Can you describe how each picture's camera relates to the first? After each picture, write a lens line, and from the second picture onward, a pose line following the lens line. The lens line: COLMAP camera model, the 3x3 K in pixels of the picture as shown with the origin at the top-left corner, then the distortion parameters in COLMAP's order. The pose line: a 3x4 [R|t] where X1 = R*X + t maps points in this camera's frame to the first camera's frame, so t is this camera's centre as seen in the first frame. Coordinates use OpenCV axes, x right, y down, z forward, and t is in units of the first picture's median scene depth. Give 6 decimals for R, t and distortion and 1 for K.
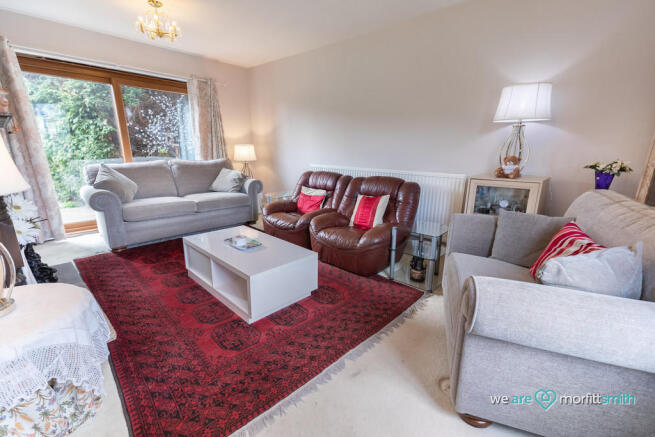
lens RADIAL K [[282.1, 0, 329.4], [0, 282.1, 220.6], [0, 0, 1]] dist [0.002045, -0.000034]
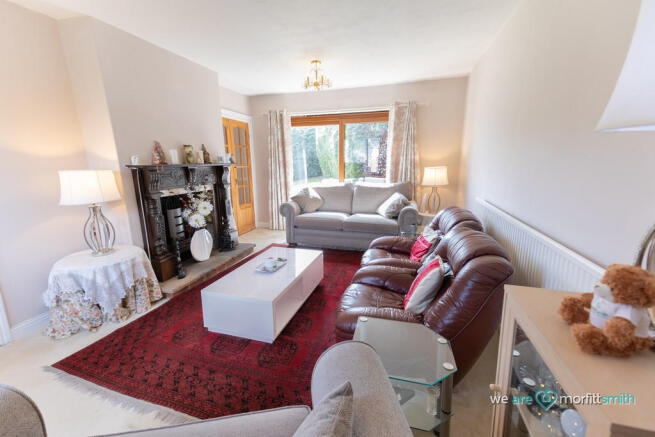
lens RADIAL K [[282.1, 0, 328.1], [0, 282.1, 218.8], [0, 0, 1]] dist [0.002045, -0.000034]
pose [[0.453021, 0.142699, -0.880005, 0.491824], [-0.200753, 0.978082, 0.055257, -0.131686], [0.868602, 0.151631, 0.471739, 0.462018]]
